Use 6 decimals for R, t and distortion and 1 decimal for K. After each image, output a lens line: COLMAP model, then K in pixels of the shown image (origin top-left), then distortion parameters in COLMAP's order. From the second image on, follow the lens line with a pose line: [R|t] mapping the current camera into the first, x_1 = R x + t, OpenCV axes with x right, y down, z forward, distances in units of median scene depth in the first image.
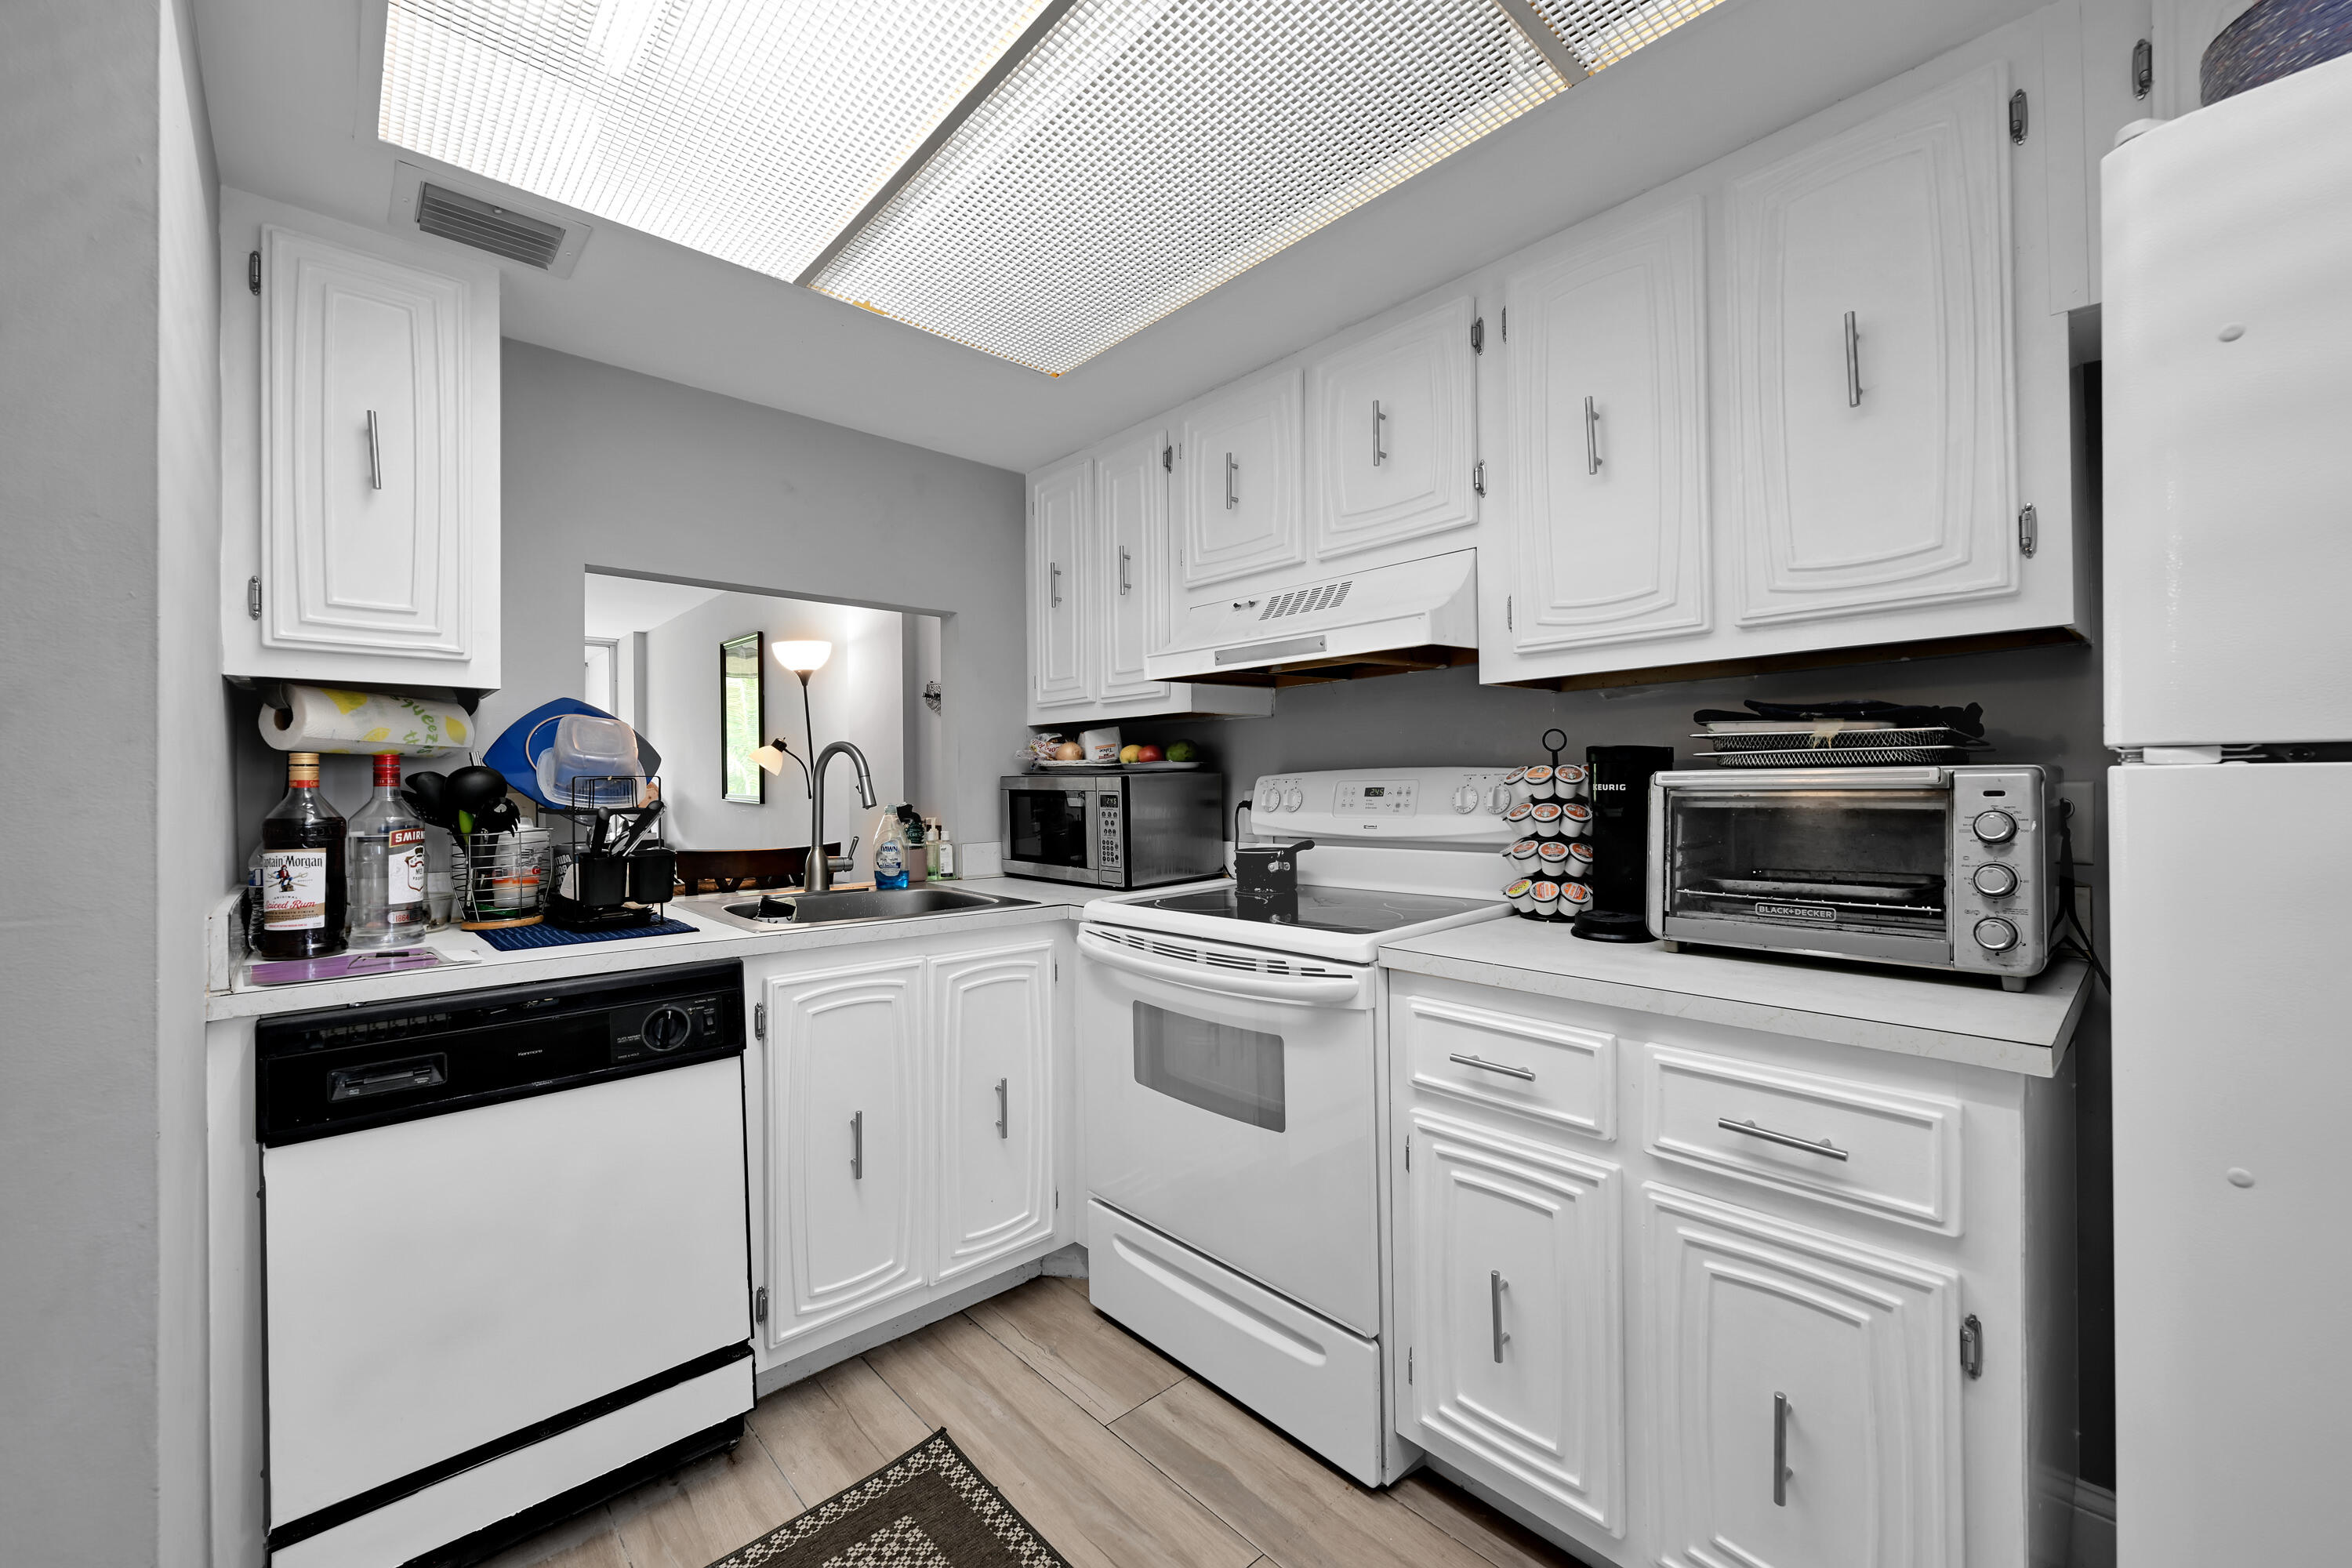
lens RADIAL K [[939.3, 0, 1166.4], [0, 939.3, 783.0], [0, 0, 1]] dist [-0.002816, 0.000407]
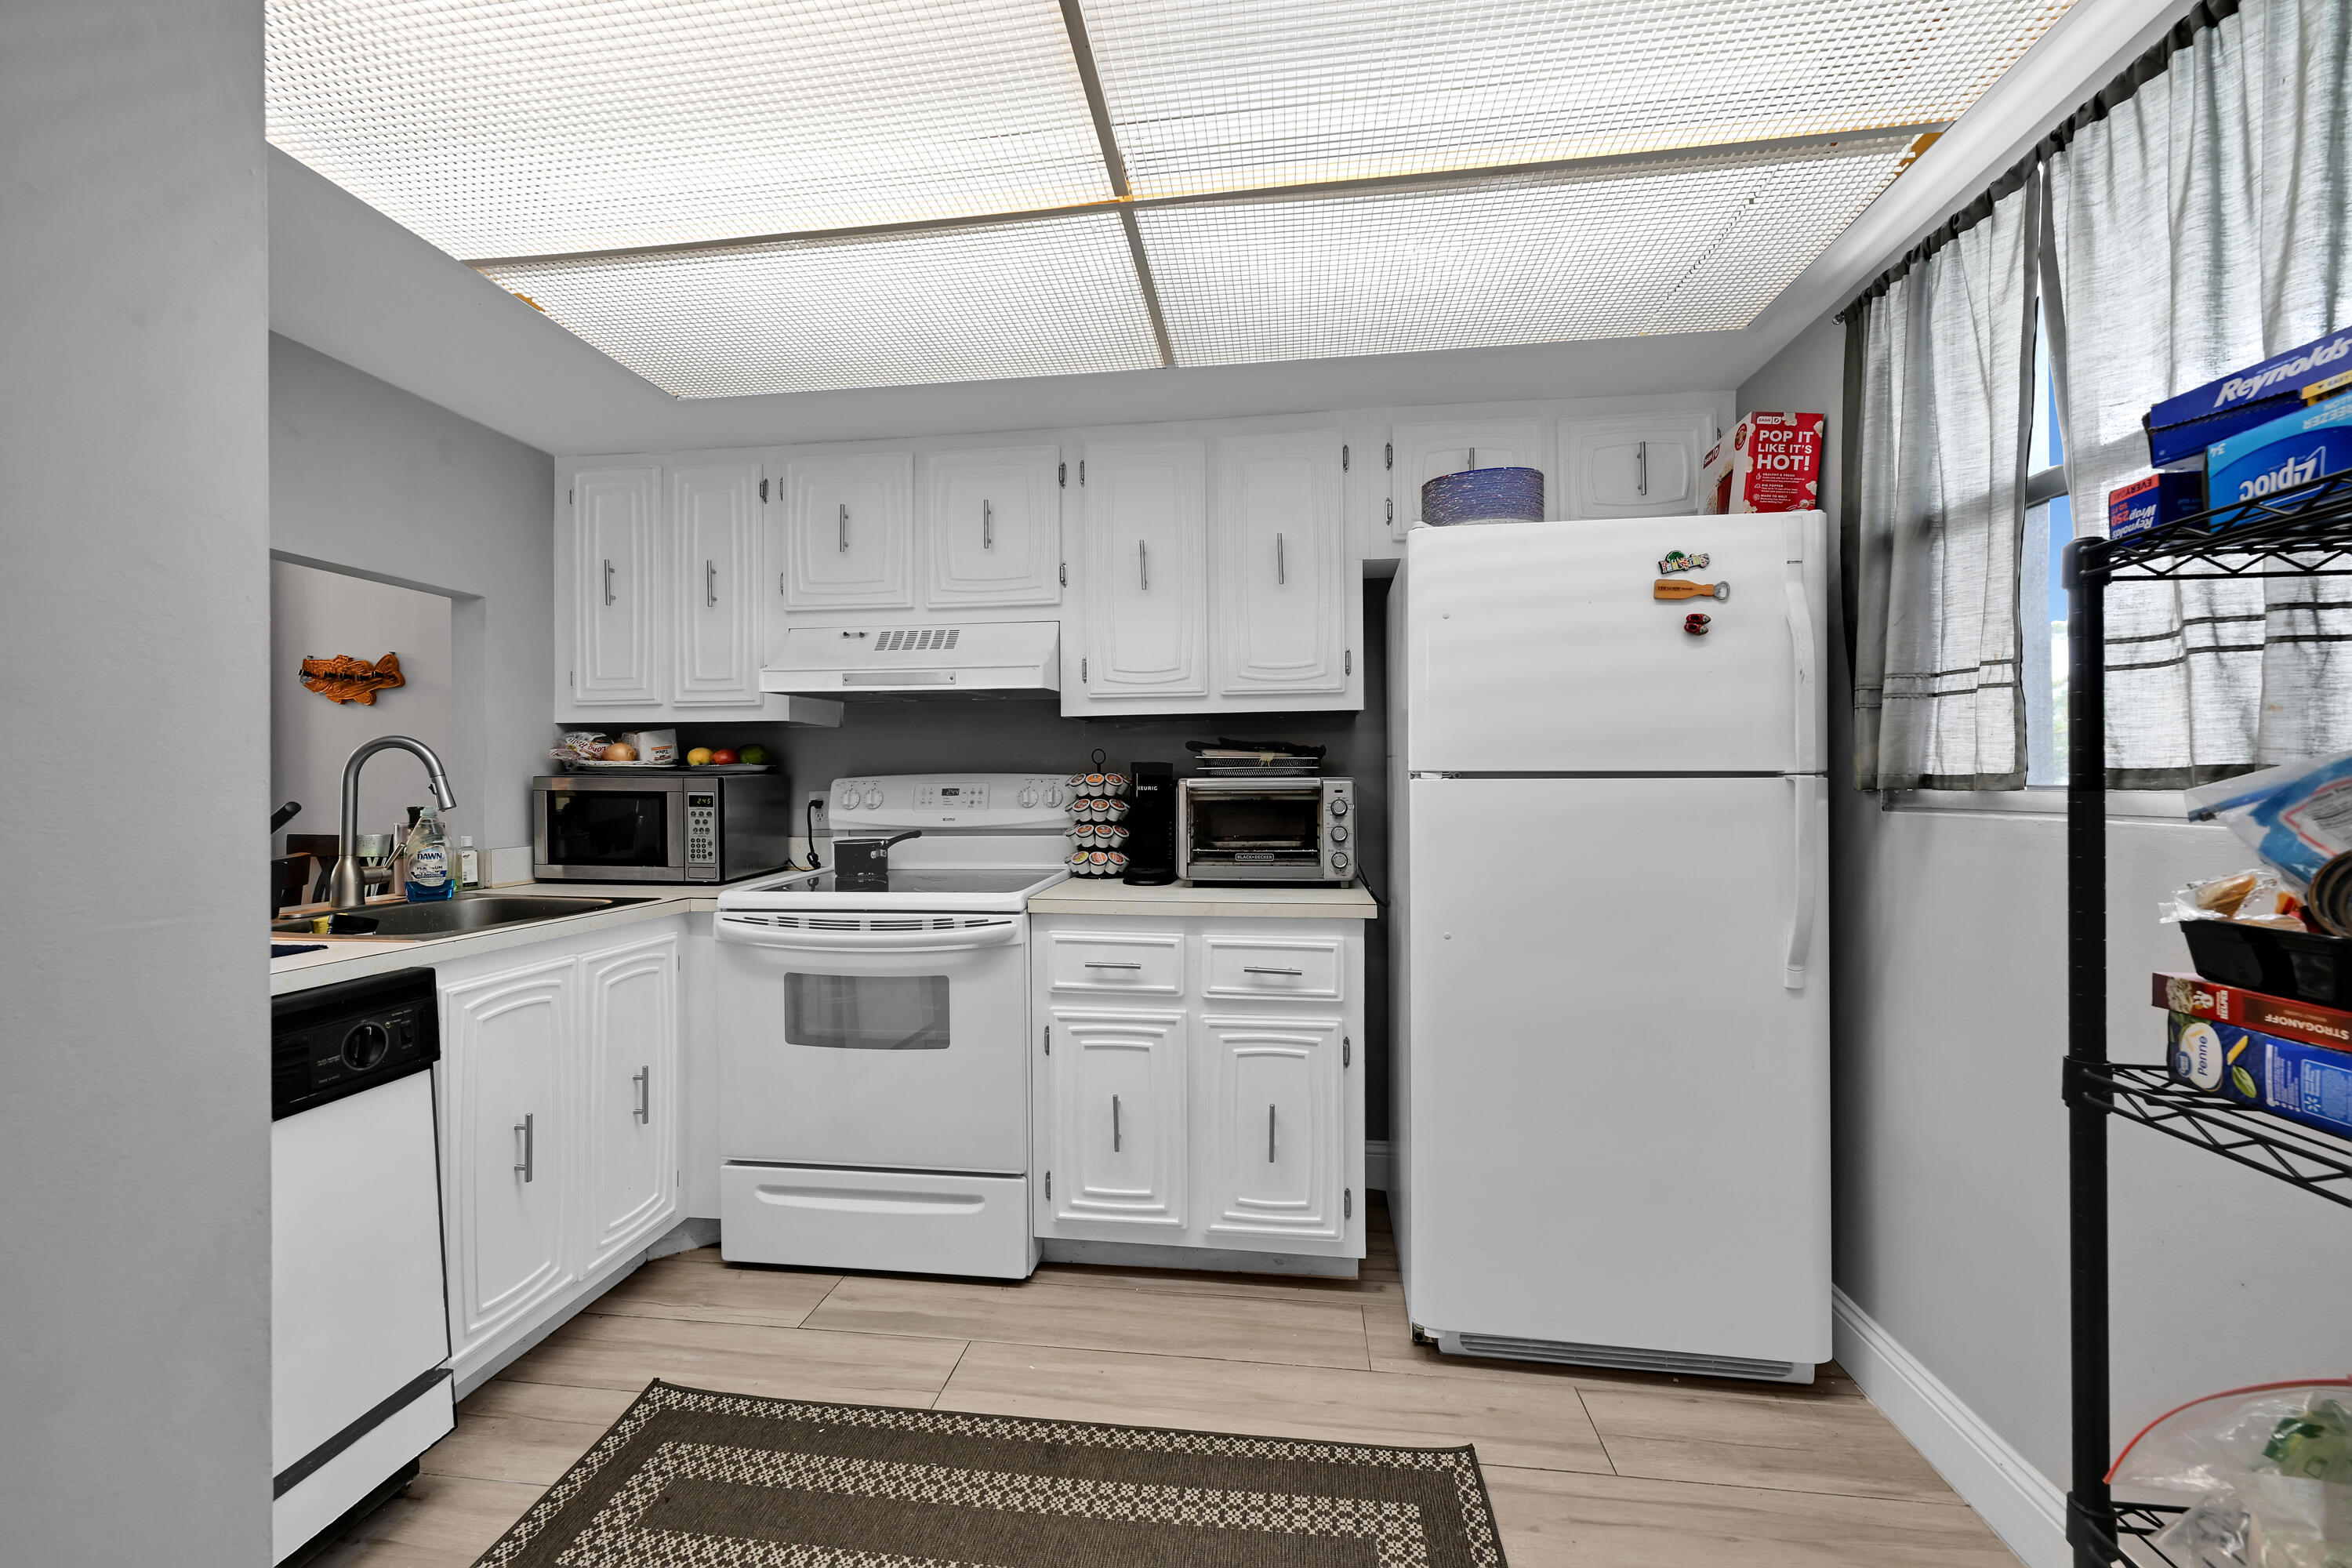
lens RADIAL K [[939.3, 0, 1178.7], [0, 939.3, 785.5], [0, 0, 1]] dist [-0.002816, 0.000407]
pose [[0.754872, 0.003759, 0.655861, -0.494701], [-0.003268, 0.999993, -0.001970, 0.002600], [-0.655864, -0.000657, 0.754879, -0.213278]]
